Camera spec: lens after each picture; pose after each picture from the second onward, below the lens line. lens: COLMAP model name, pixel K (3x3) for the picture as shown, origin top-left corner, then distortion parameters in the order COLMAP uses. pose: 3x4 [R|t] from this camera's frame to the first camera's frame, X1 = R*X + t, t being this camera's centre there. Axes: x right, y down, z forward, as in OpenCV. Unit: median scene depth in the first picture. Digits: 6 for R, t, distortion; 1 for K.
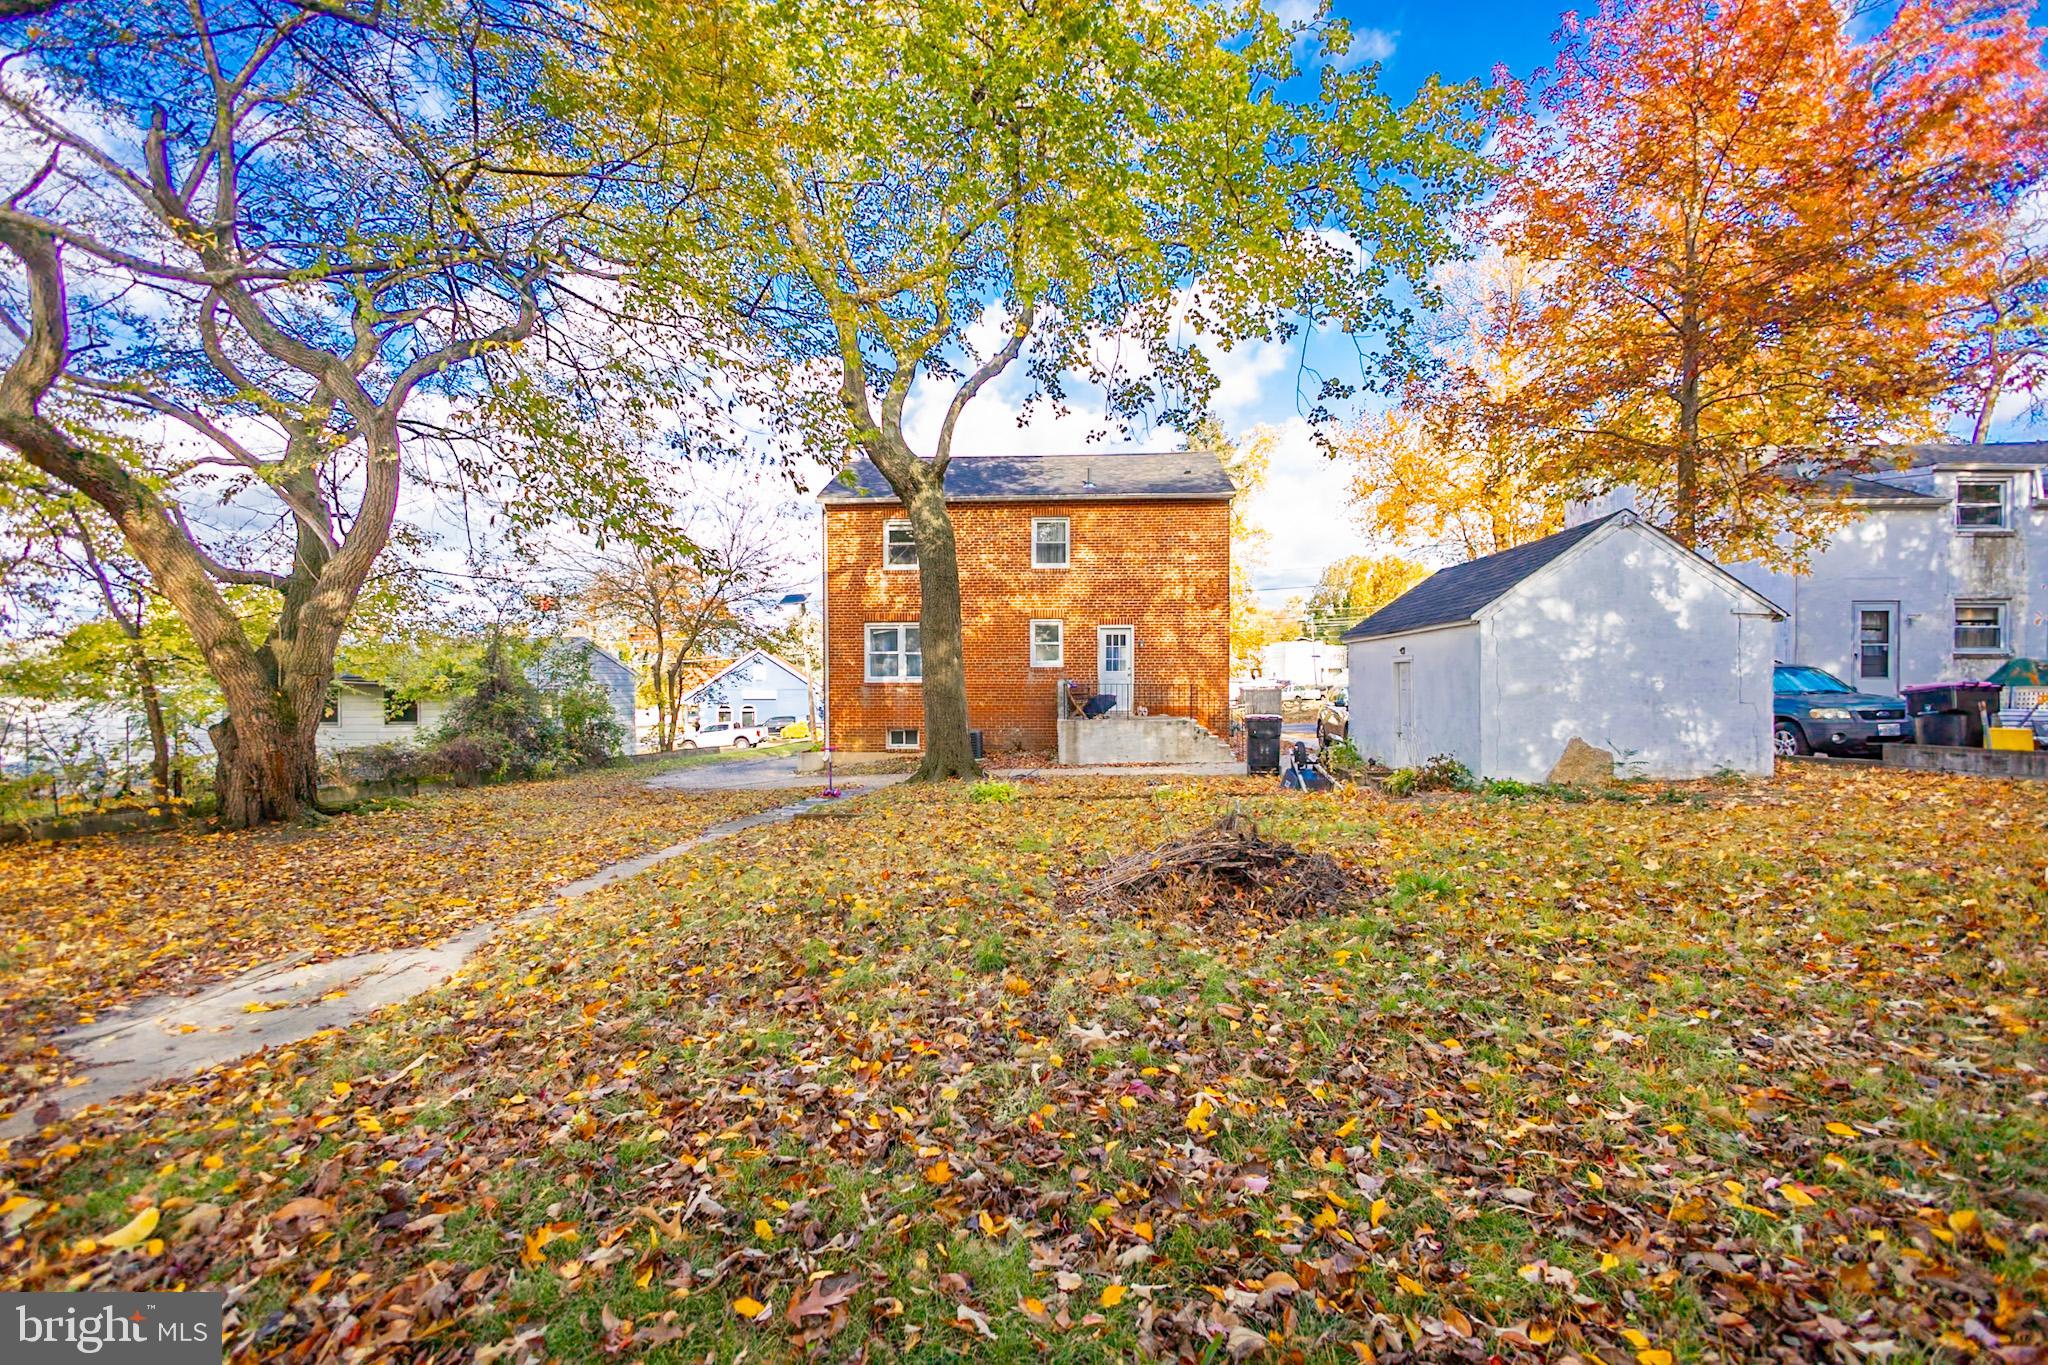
lens RADIAL K [[934.4, 0, 1024.8], [0, 934.4, 676.6], [0, 0, 1]] dist [0.004388, -0.000059]
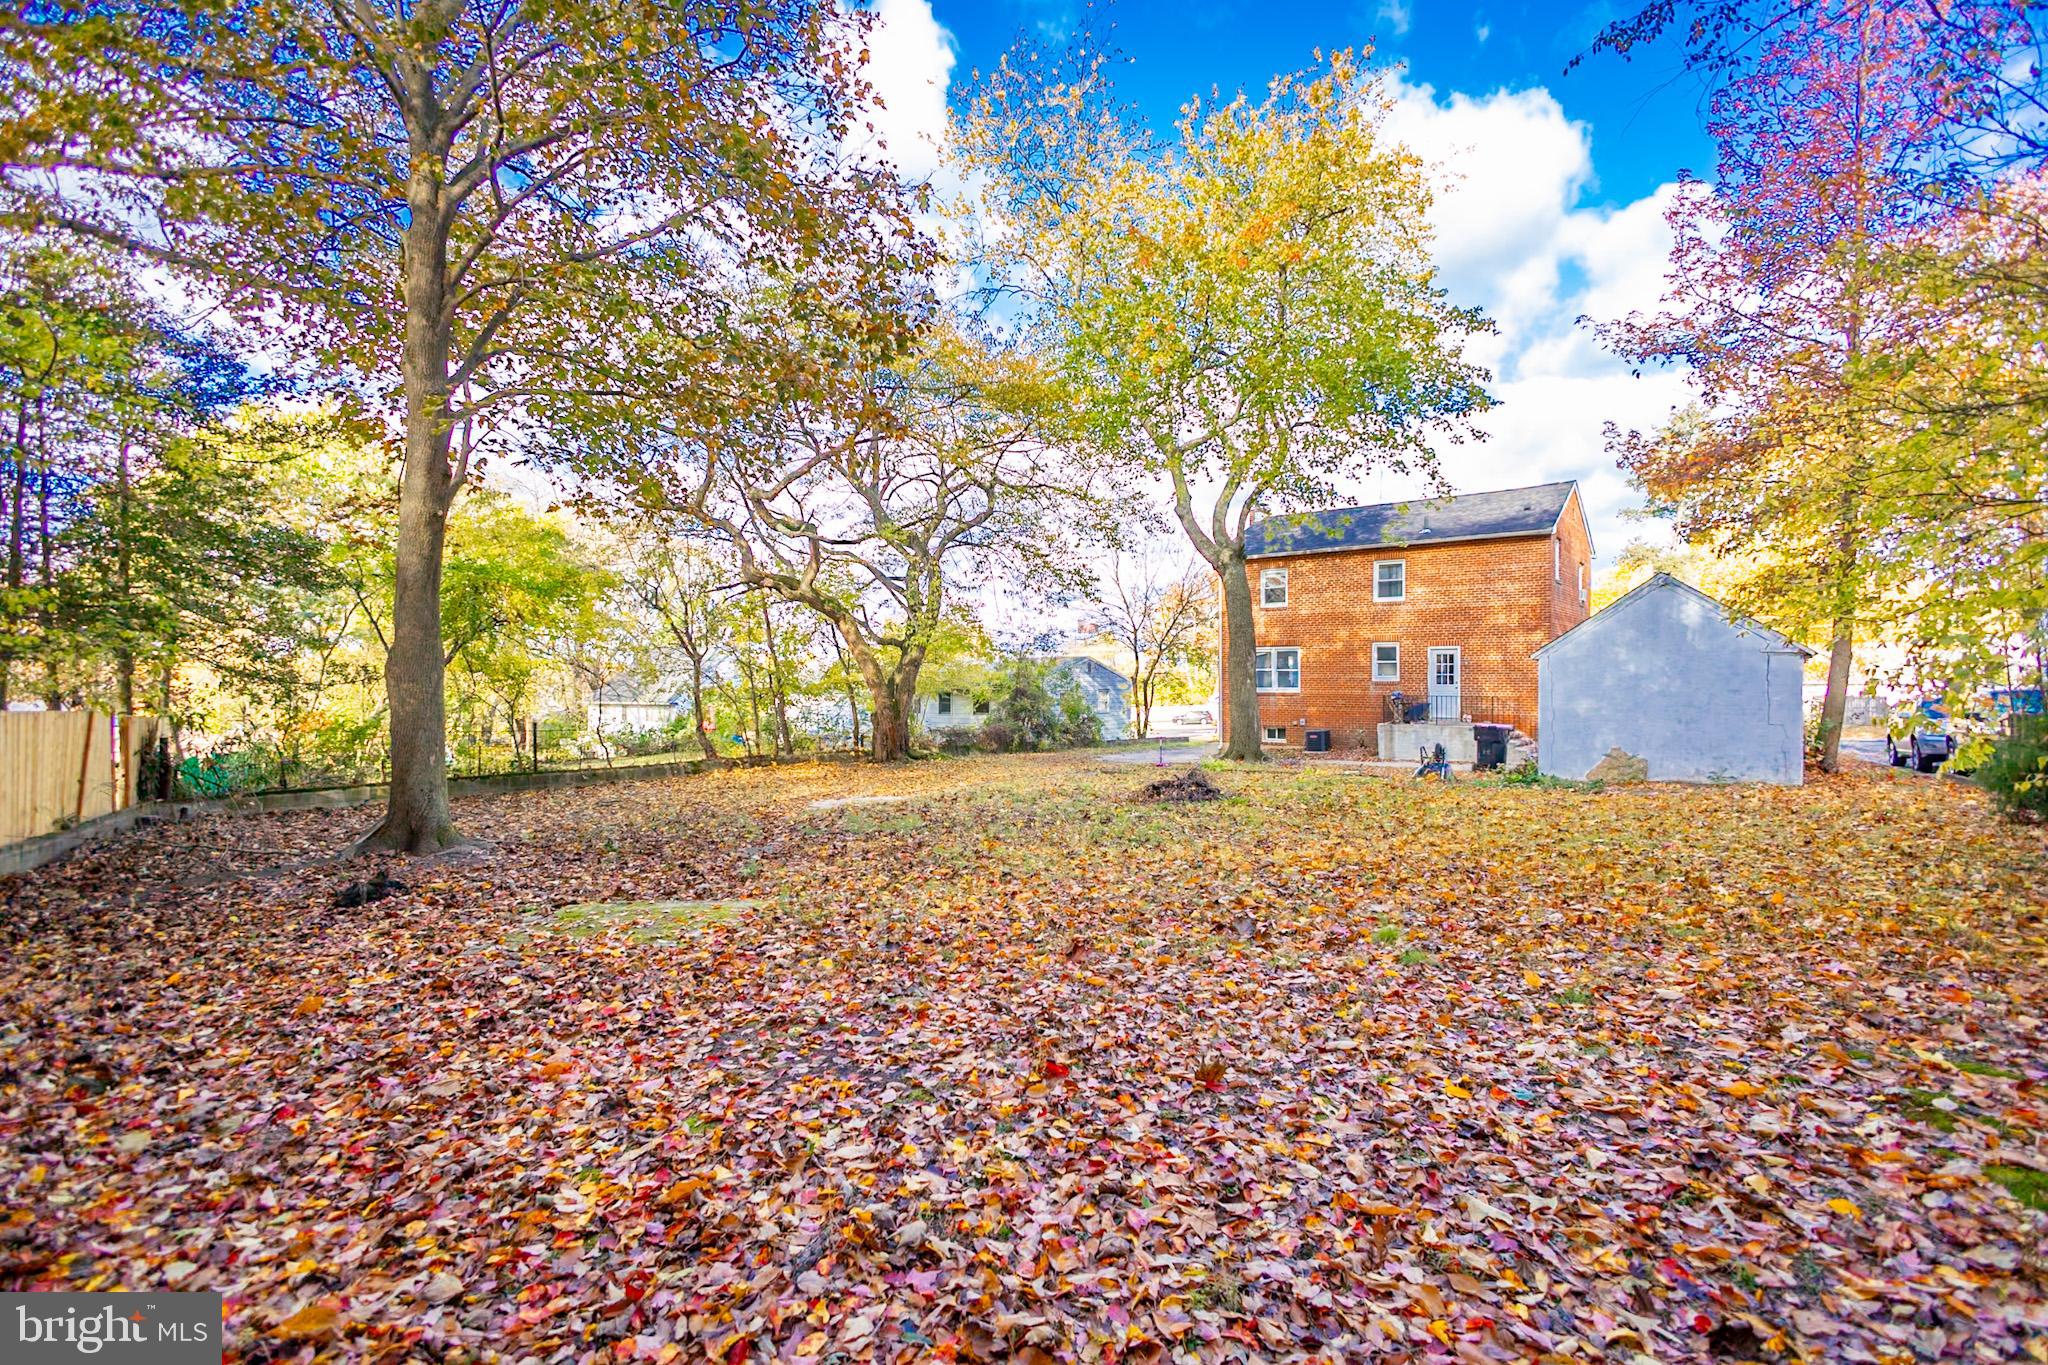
lens RADIAL K [[934.4, 0, 1023.1], [0, 934.4, 682.1], [0, 0, 1]] dist [0.004388, -0.000059]
pose [[0.825732, 0.004526, -0.564044, 0.329450], [0.001292, 0.999950, 0.009916, -0.022216], [0.564061, -0.008916, 0.825685, -0.299907]]
